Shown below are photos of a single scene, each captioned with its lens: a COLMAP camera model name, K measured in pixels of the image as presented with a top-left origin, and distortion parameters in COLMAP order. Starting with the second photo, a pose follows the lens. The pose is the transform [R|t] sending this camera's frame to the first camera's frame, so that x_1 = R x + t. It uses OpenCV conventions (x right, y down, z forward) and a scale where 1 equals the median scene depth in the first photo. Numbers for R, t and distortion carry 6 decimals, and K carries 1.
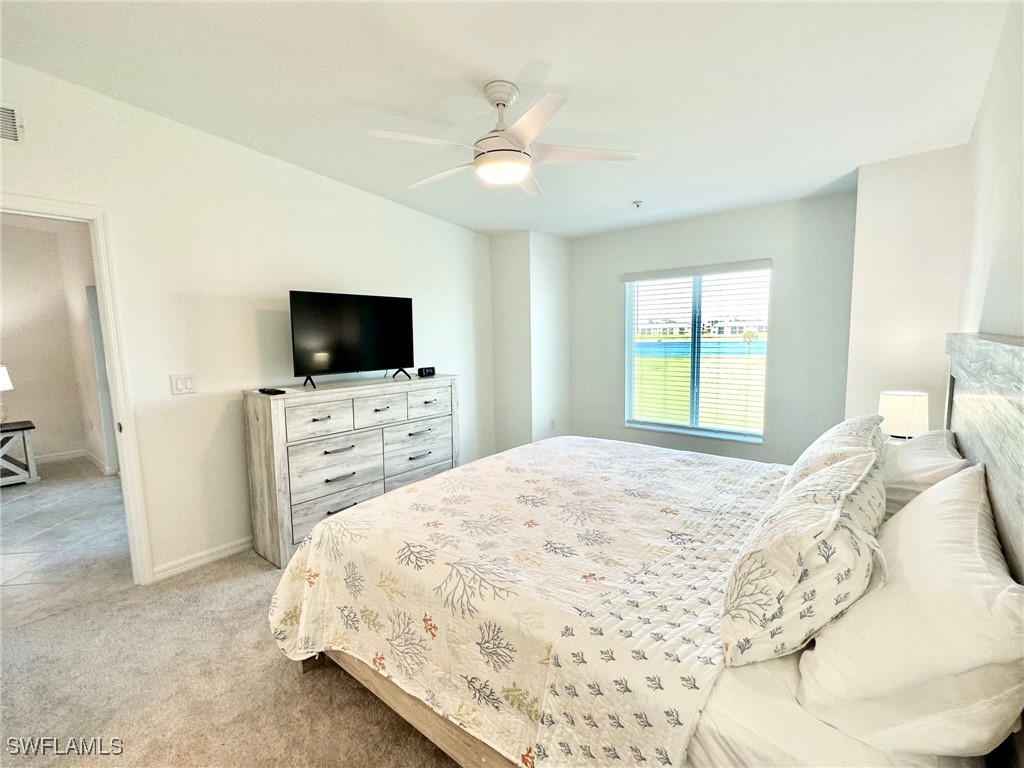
lens RADIAL K [[465.7, 0, 509.5], [0, 465.7, 384.9], [0, 0, 1]] dist [-0.002209, -0.002593]
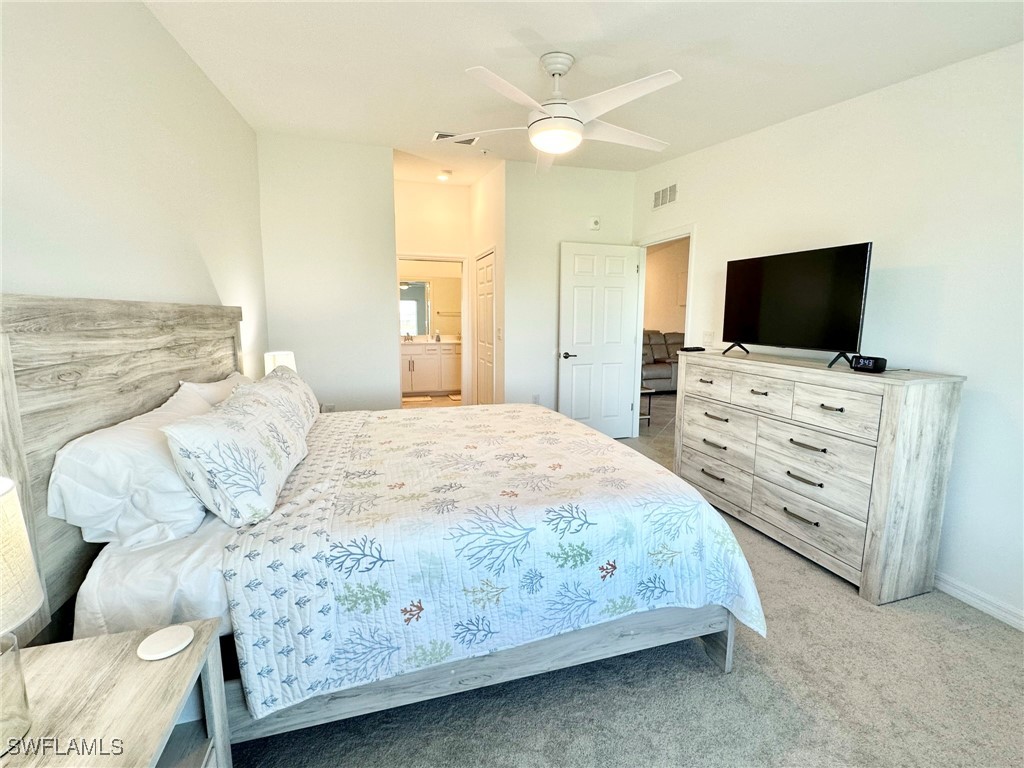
lens RADIAL K [[465.7, 0, 509.2], [0, 465.7, 380.6], [0, 0, 1]] dist [-0.002209, -0.002593]
pose [[-0.555319, 0.135009, -0.820605, 0.740531], [-0.089602, 0.971278, 0.220434, -0.126667], [0.826796, 0.195939, -0.527272, 1.205120]]
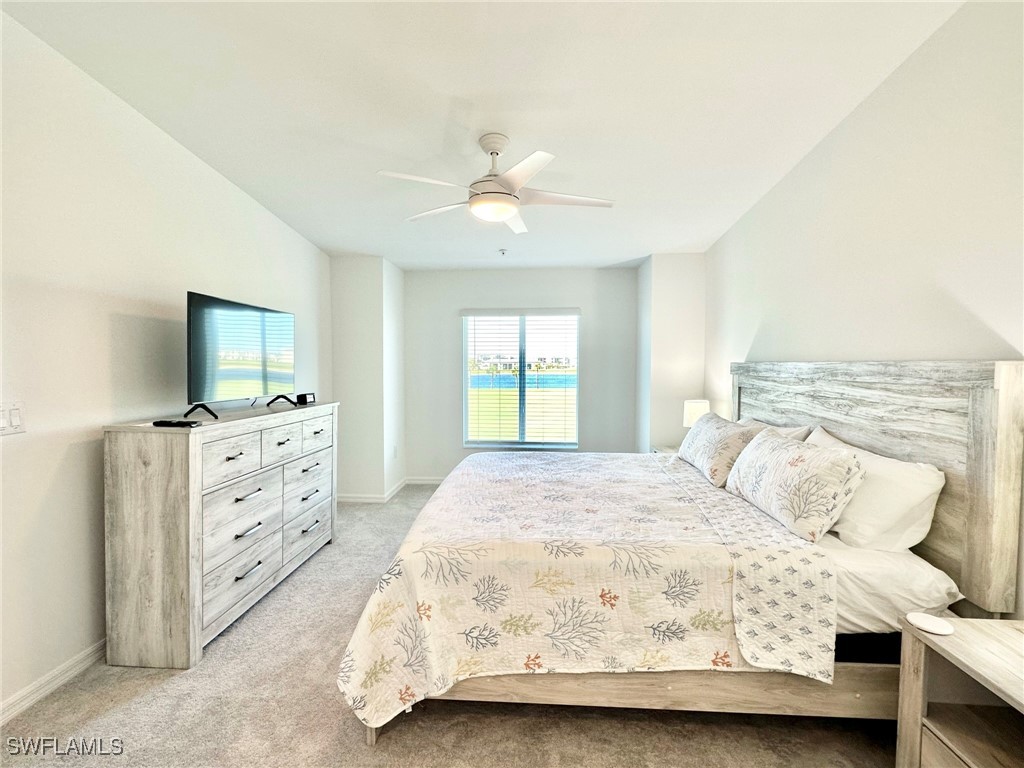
lens RADIAL K [[465.7, 0, 513.4], [0, 465.7, 382.1], [0, 0, 1]] dist [-0.002209, -0.002593]
pose [[0.804157, -0.001267, 0.594416, -0.498438], [0.048857, 0.996755, -0.063972, 0.020576], [-0.592406, 0.080485, 0.801609, 0.079811]]
